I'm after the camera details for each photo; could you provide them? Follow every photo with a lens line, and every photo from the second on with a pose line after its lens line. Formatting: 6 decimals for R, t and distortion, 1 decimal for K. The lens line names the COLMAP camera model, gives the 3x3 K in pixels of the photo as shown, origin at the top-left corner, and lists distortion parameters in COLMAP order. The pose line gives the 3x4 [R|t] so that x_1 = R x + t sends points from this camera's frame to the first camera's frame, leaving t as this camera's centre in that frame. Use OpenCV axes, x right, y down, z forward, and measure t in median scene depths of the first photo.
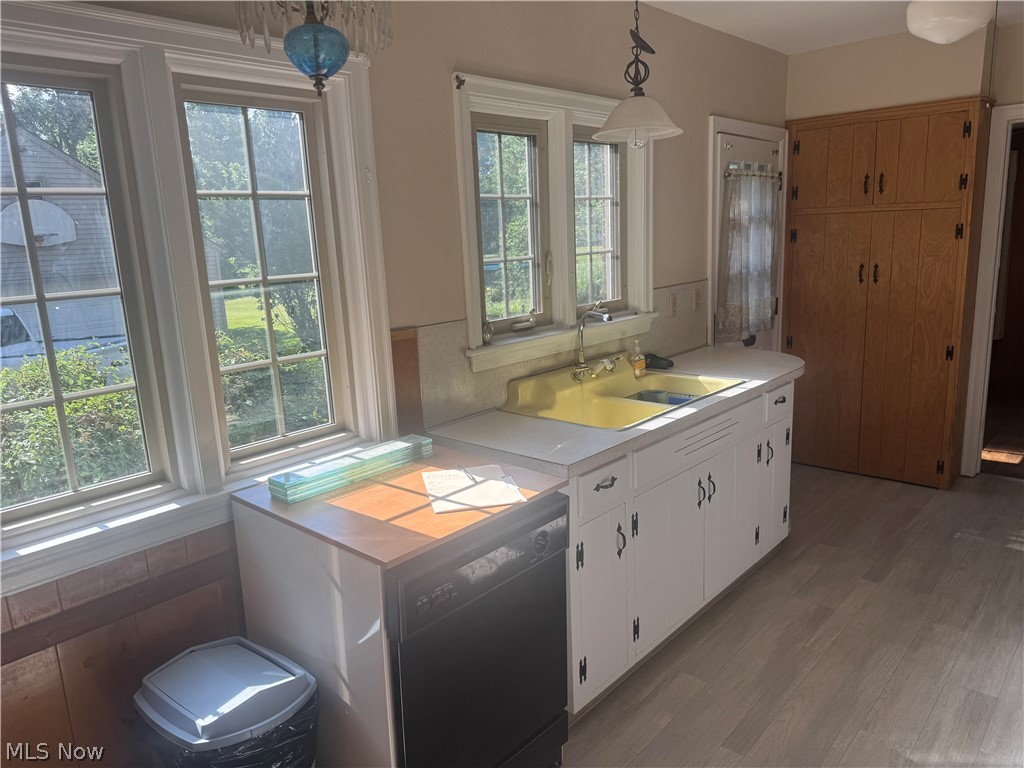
lens RADIAL K [[714.8, 0, 513.7], [0, 714.8, 381.5], [0, 0, 1]] dist [0.001839, -0.004642]
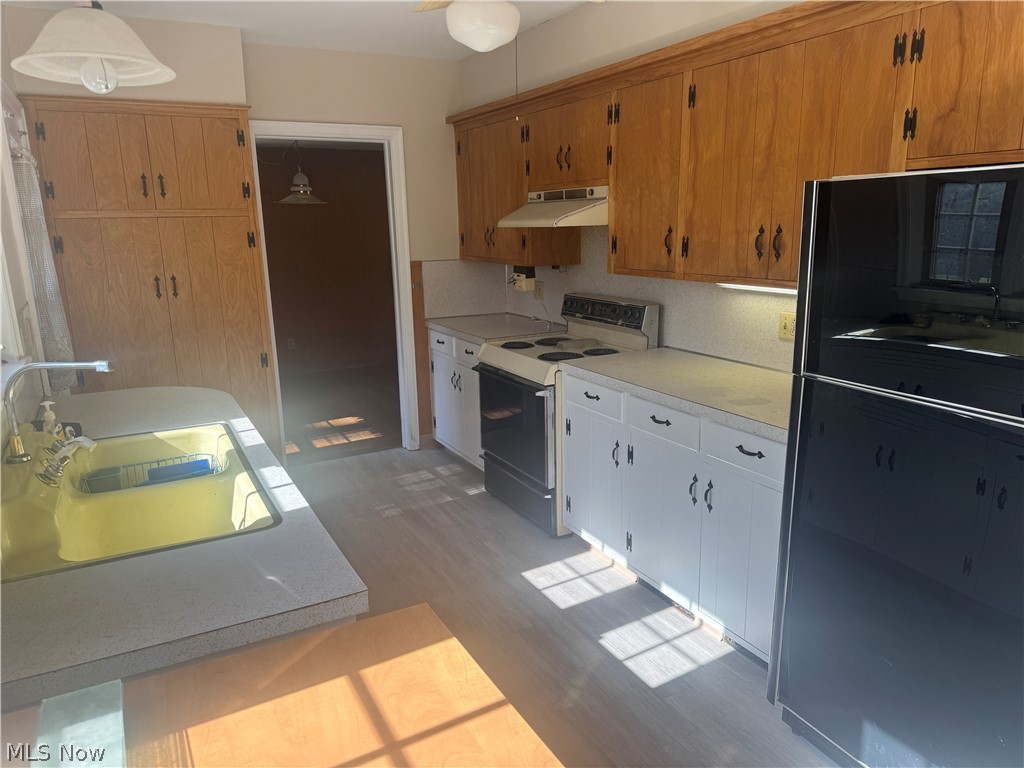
lens RADIAL K [[714.8, 0, 509.4], [0, 714.8, 386.8], [0, 0, 1]] dist [0.001839, -0.004642]
pose [[0.350471, -0.176108, 0.919868, -0.196385], [0.195824, 0.974233, 0.111907, -0.046588], [-0.915873, 0.140912, 0.375926, 0.296454]]
